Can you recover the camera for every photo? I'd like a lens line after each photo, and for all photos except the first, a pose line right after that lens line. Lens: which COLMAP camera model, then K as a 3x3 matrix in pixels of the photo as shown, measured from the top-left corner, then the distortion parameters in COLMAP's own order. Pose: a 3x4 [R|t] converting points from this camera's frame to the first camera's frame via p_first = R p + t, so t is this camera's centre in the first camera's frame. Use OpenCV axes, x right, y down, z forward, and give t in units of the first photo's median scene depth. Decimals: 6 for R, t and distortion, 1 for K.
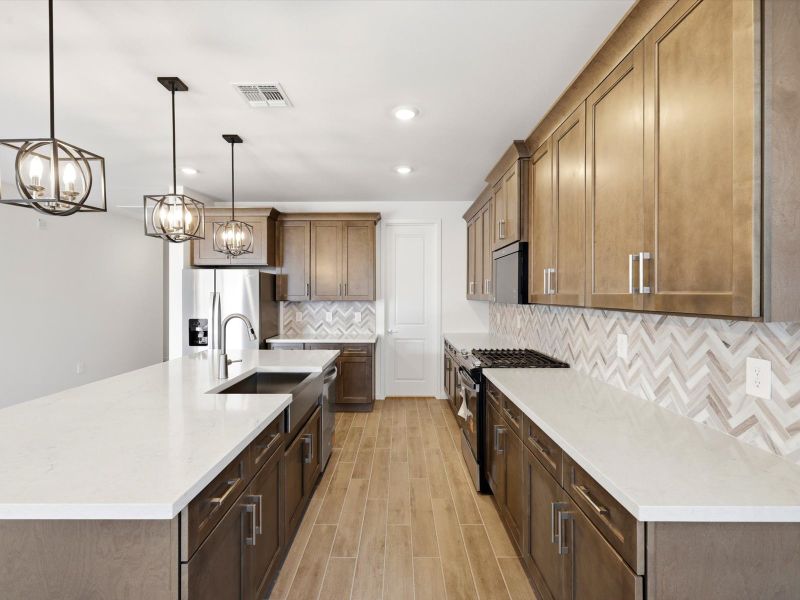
lens RADIAL K [[377.8, 0, 397.4], [0, 377.8, 295.9], [0, 0, 1]] dist [-0.000096, -0.000021]
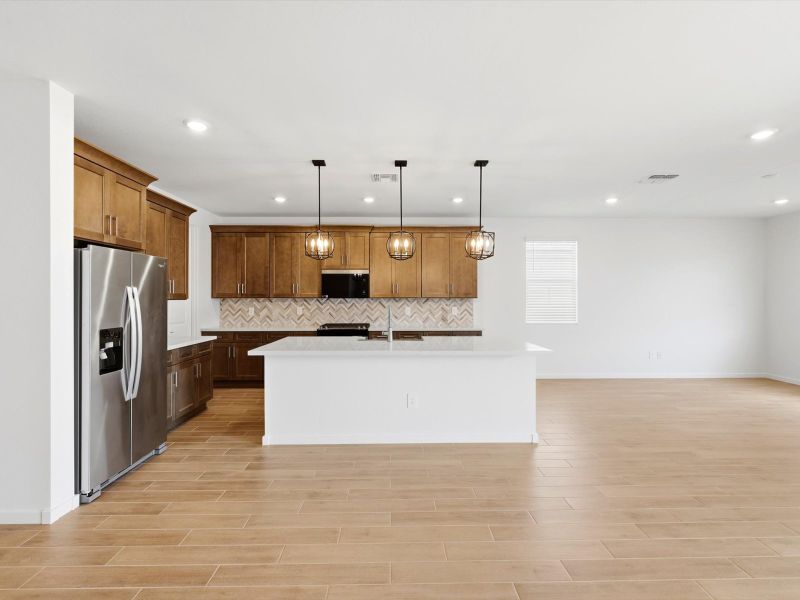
lens RADIAL K [[377.8, 0, 397.4], [0, 377.8, 295.9], [0, 0, 1]] dist [-0.000096, -0.000021]
pose [[-0.016833, 0.004986, 0.999846, -1.093791], [0.004129, 0.999979, -0.004917, 0.012711], [-0.999850, 0.004045, -0.016853, 0.509697]]
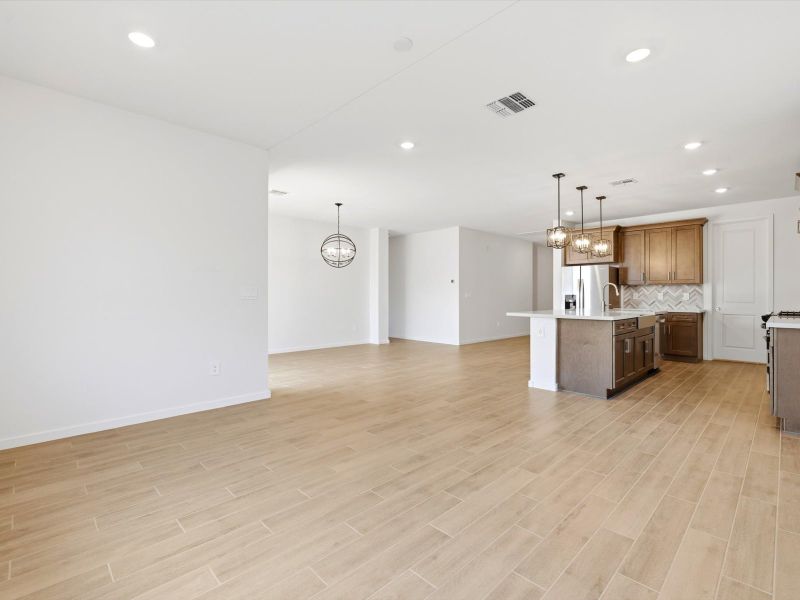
lens RADIAL K [[377.8, 0, 397.4], [0, 377.8, 295.9], [0, 0, 1]] dist [-0.000096, -0.000021]
pose [[0.701033, 0.000277, -0.713129, 0.149369], [-0.003673, 0.999988, -0.003222, 0.069944], [0.713120, 0.004879, 0.701025, -0.754147]]
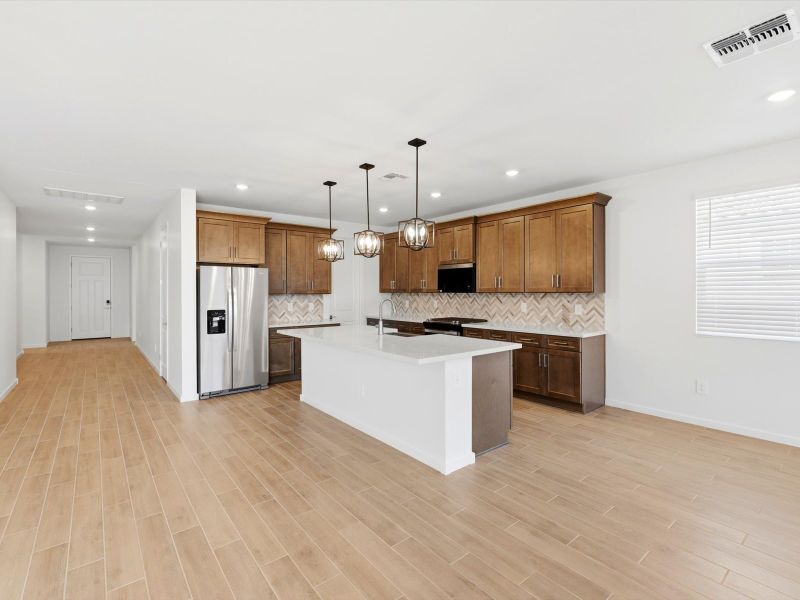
lens RADIAL K [[380.0, 0, 396.4], [0, 380.0, 292.5], [0, 0, 1]] dist [-0.002368, -0.000167]
pose [[0.780480, -0.004962, 0.625161, -0.776235], [0.006037, 0.999982, 0.000401, 0.010581], [-0.625151, 0.003461, 0.780496, -0.222227]]
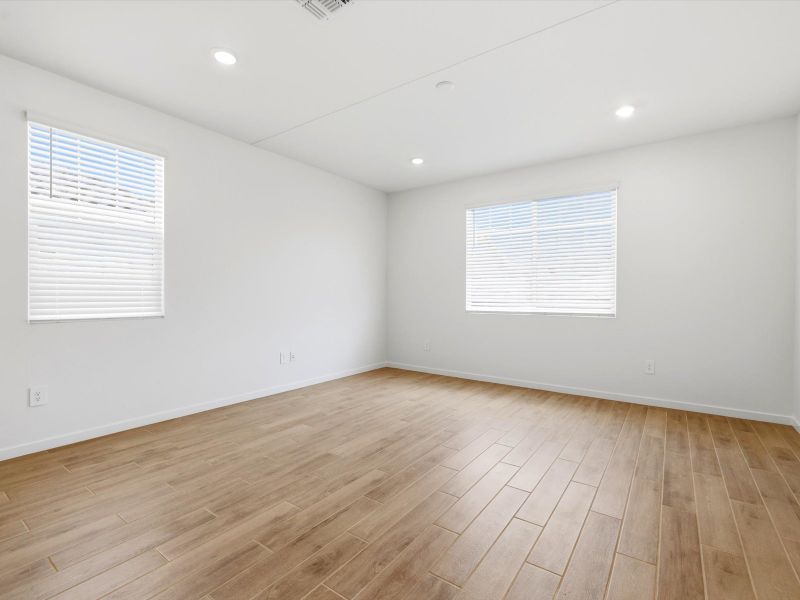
lens RADIAL K [[377.8, 0, 397.4], [0, 377.8, 295.9], [0, 0, 1]] dist [-0.000096, -0.000021]
pose [[-0.811502, -0.005770, 0.584321, -0.512741], [-0.004205, 0.999983, 0.004034, 0.066436], [-0.584335, 0.000817, -0.811512, 0.155399]]
